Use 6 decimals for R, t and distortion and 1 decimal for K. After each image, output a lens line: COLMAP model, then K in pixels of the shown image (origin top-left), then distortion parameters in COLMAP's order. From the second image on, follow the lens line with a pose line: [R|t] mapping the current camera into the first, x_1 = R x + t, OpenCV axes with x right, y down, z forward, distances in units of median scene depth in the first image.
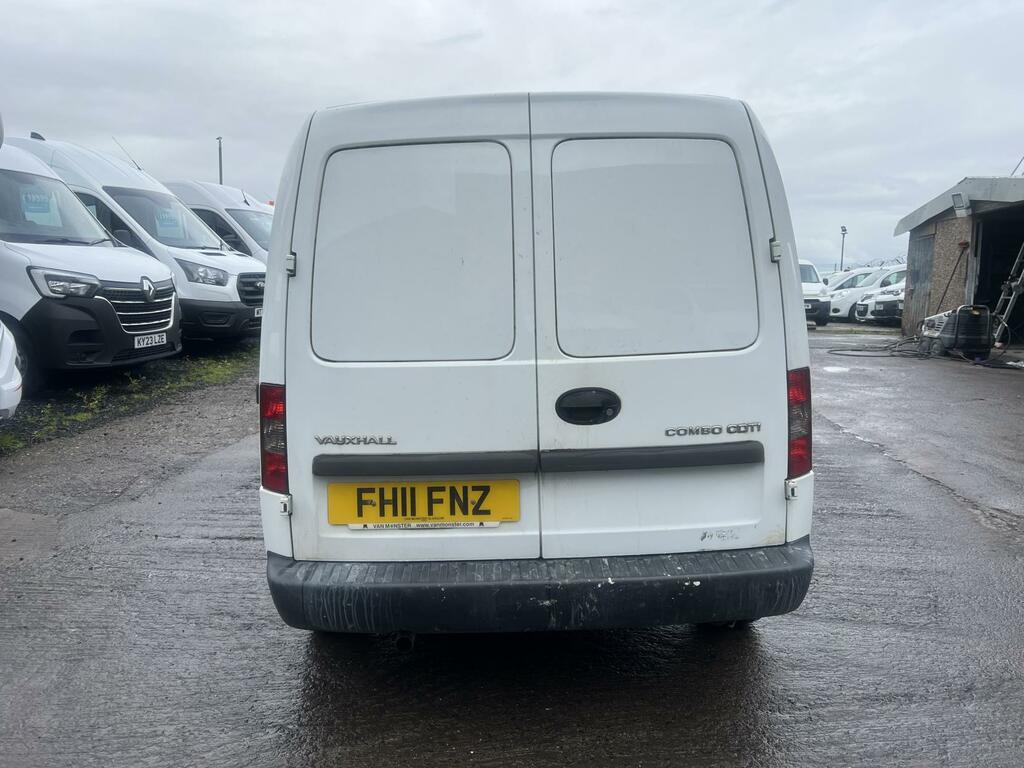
lens RADIAL K [[802.3, 0, 512.3], [0, 802.3, 366.6], [0, 0, 1]] dist [0.022454, 0.005596]
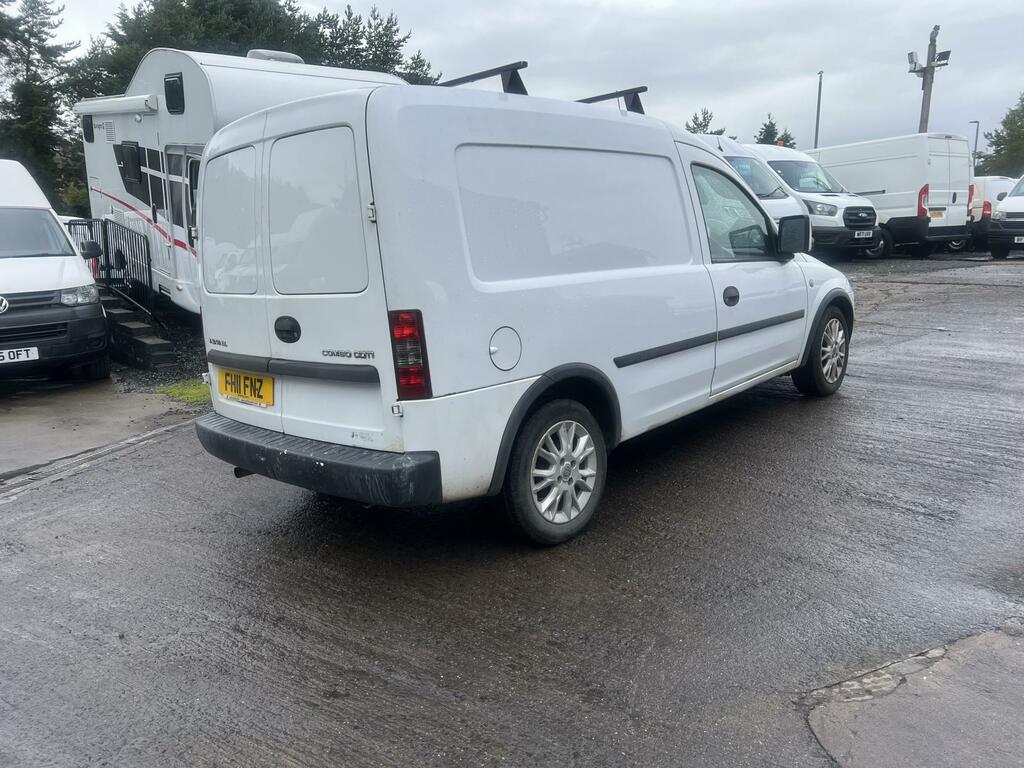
lens RADIAL K [[816.8, 0, 504.6], [0, 816.8, 388.0], [0, 0, 1]] dist [0.005684, -0.005131]
pose [[0.710496, 0.109253, -0.695168, 1.348175], [-0.042706, 0.992748, 0.112373, -0.026166], [0.702404, -0.050153, 0.710009, 0.233843]]
